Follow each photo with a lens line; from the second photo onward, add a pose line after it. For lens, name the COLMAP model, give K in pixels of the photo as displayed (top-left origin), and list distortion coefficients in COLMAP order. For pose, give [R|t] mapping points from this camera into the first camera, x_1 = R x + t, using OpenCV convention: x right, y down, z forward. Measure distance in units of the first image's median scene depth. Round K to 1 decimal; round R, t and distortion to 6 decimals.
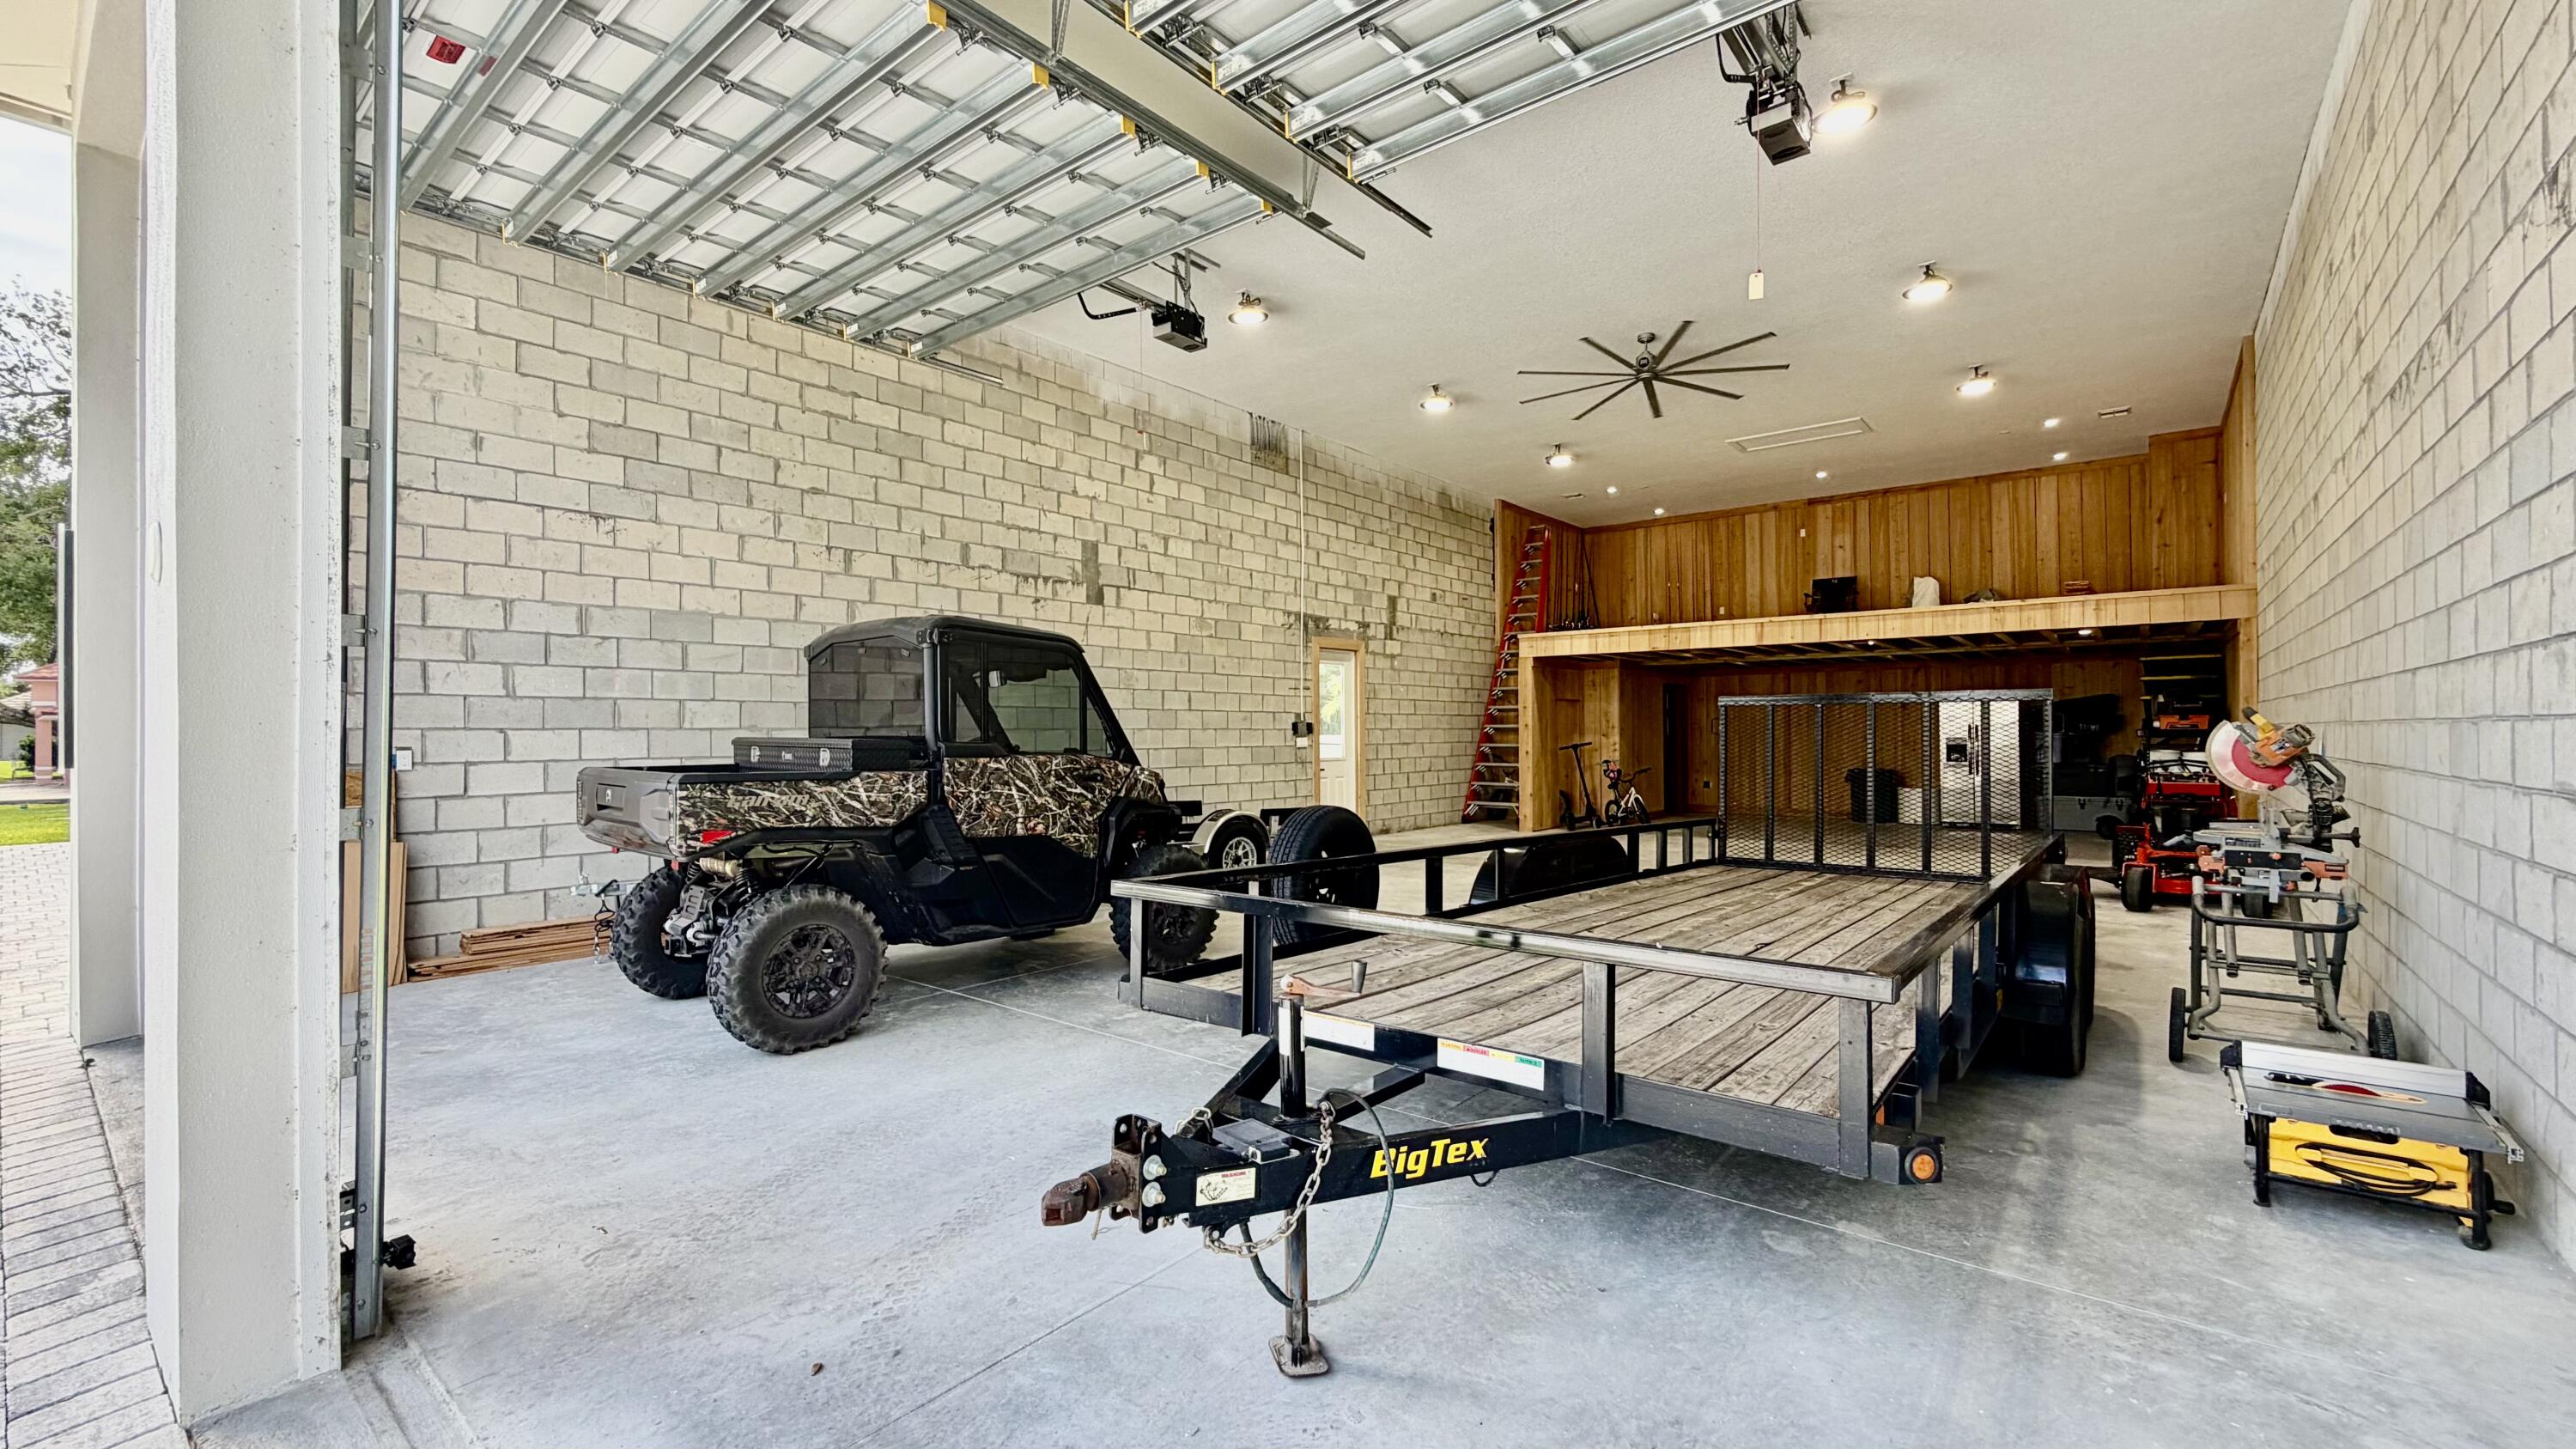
lens RADIAL K [[1067.1, 0, 1283.0], [0, 1067.1, 722.6], [0, 0, 1]] dist [-0.000023, -0.000092]
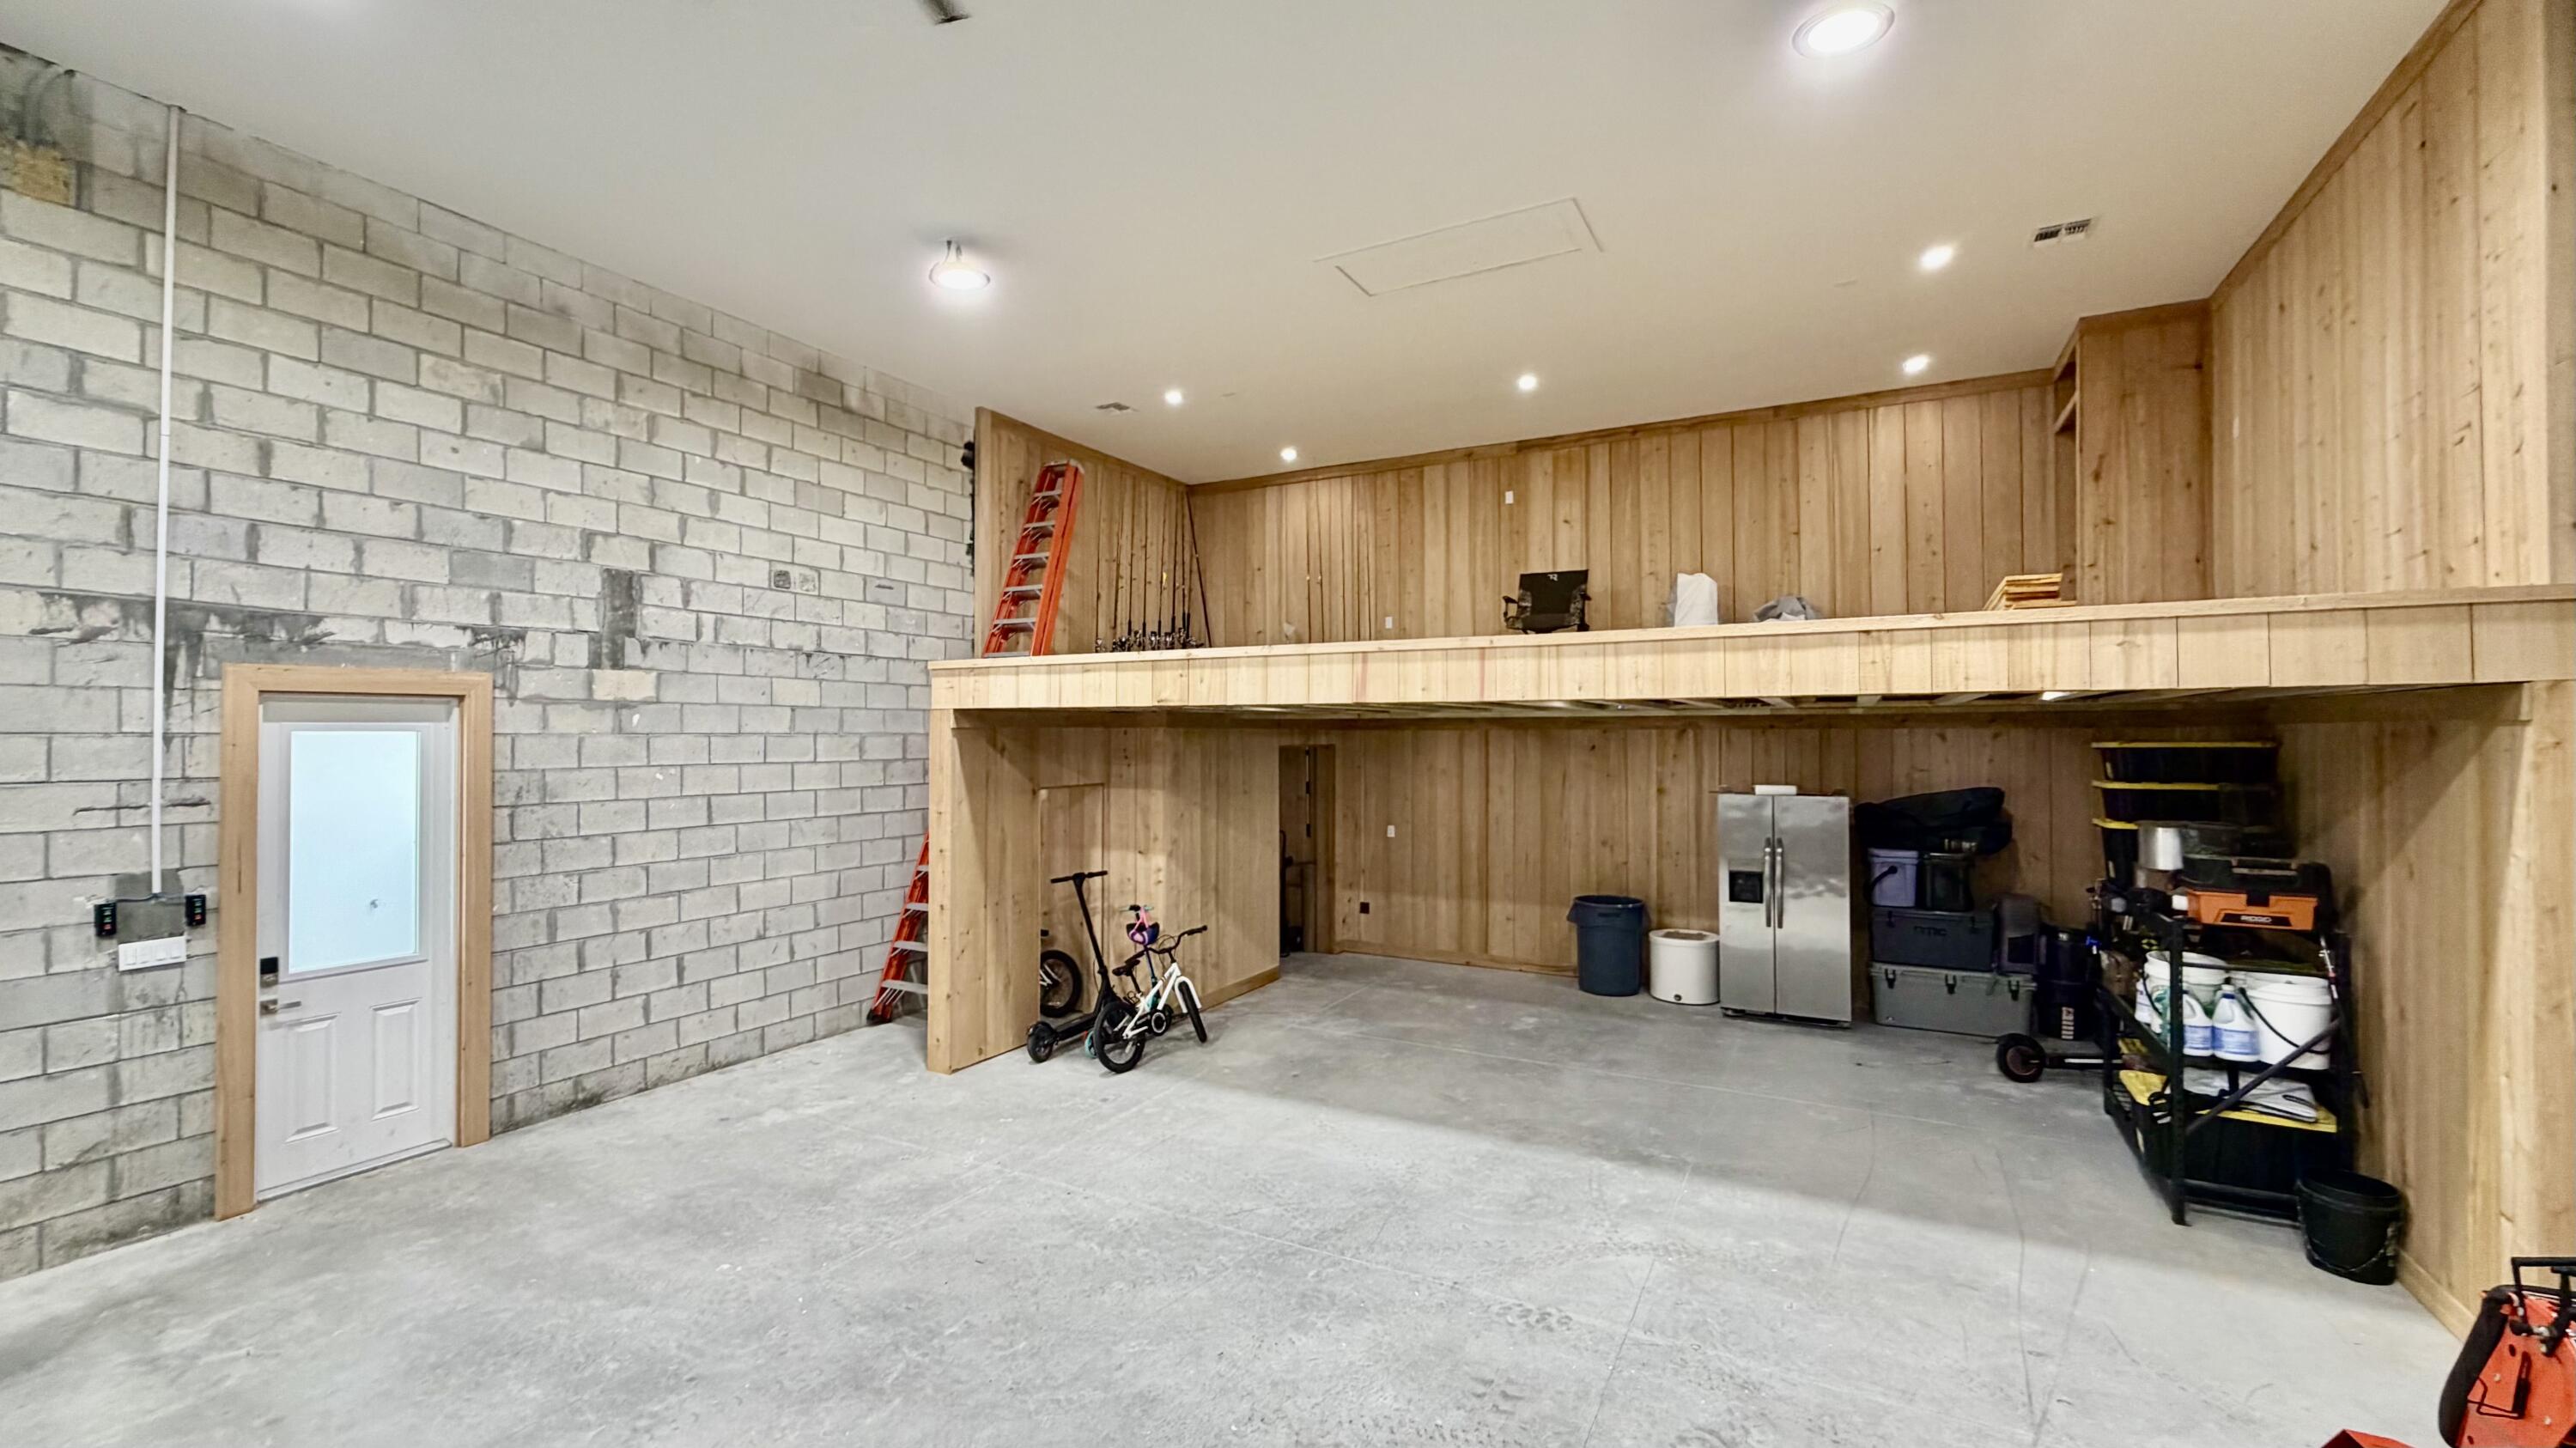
lens RADIAL K [[1084.2, 0, 1288.0], [0, 1084.2, 724.0], [0, 0, 1]] dist [-0.000534, -0.000043]
pose [[0.981293, 0.007832, 0.192362, 0.271043], [-0.006948, 0.999962, -0.005268, -0.050067], [-0.192396, 0.003833, 0.981310, 0.463340]]
